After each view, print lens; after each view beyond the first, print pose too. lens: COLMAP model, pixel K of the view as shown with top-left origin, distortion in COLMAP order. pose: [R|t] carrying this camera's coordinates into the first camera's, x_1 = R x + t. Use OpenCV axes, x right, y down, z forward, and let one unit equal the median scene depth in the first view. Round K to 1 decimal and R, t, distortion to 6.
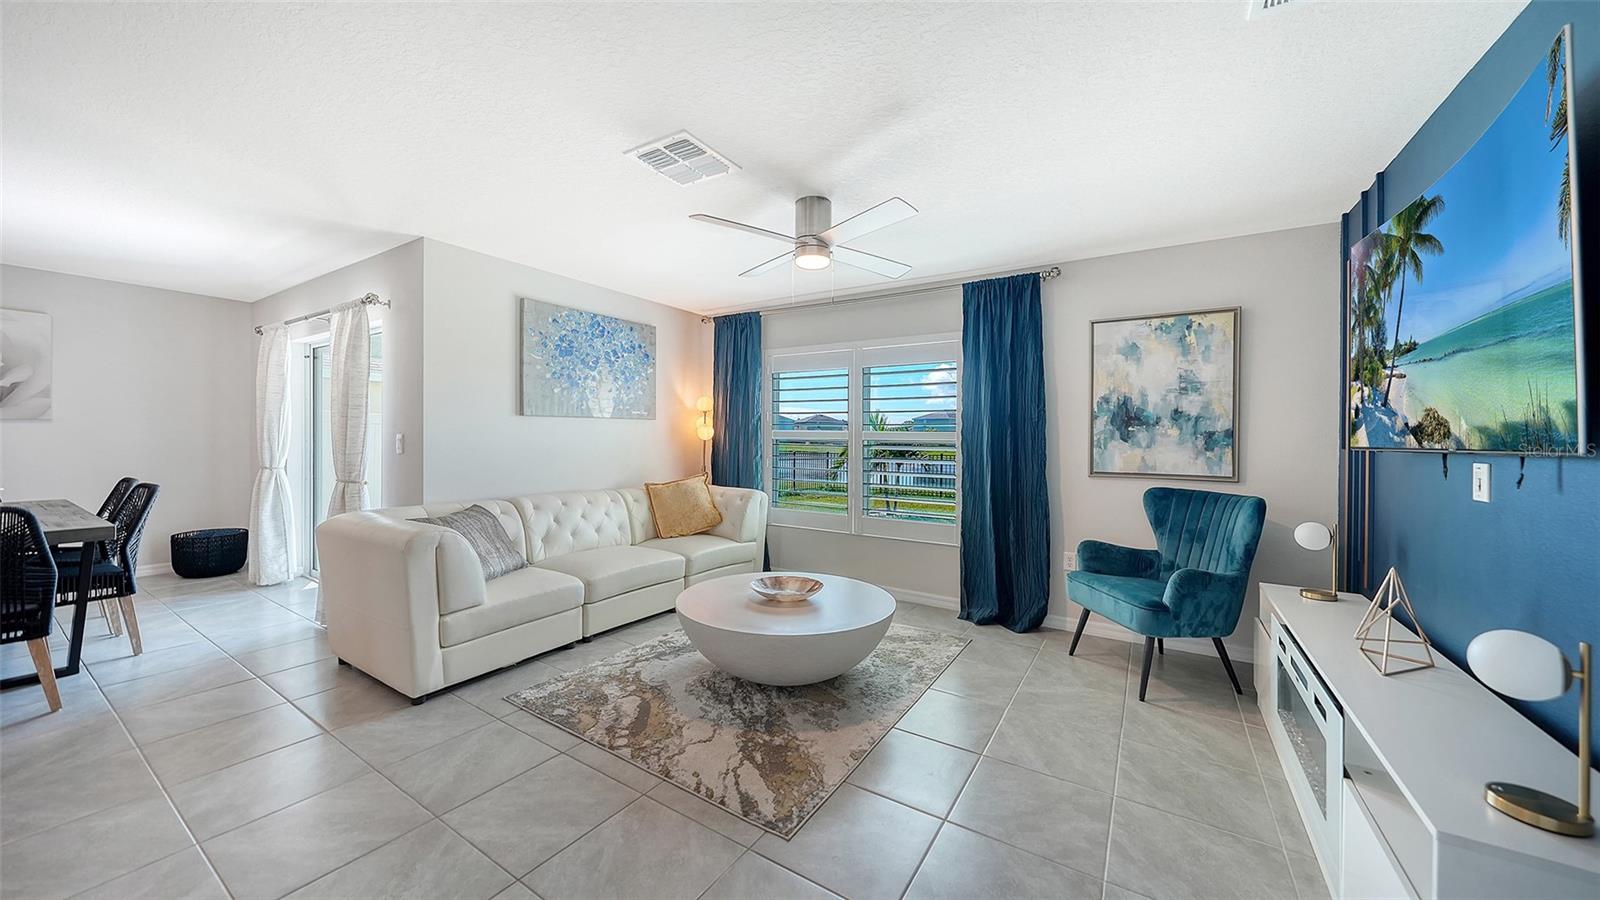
lens RADIAL K [[560.6, 0, 773.0], [0, 560.6, 440.0], [0, 0, 1]] dist [-0.000789, -0.000041]
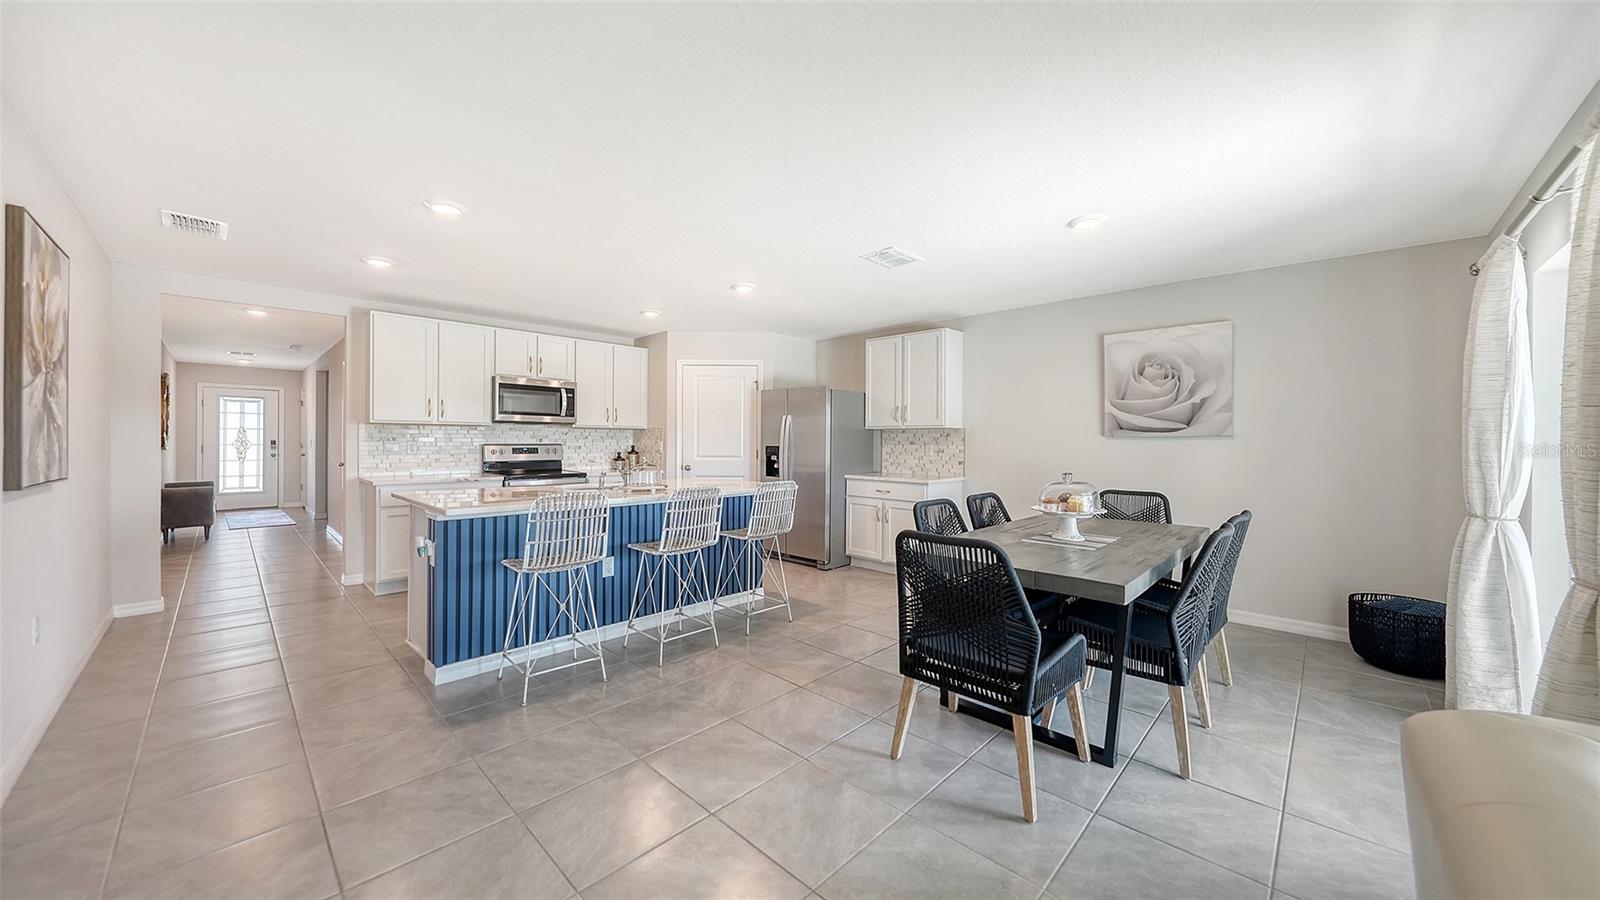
lens RADIAL K [[552.2, 0, 793.7], [0, 552.2, 445.4], [0, 0, 1]] dist [-0.000632, -0.000054]
pose [[-0.173986, -0.011916, -0.984676, -0.361777], [-0.012461, 0.999873, -0.009898, -0.006393], [0.984669, 0.010548, -0.174113, 0.604653]]
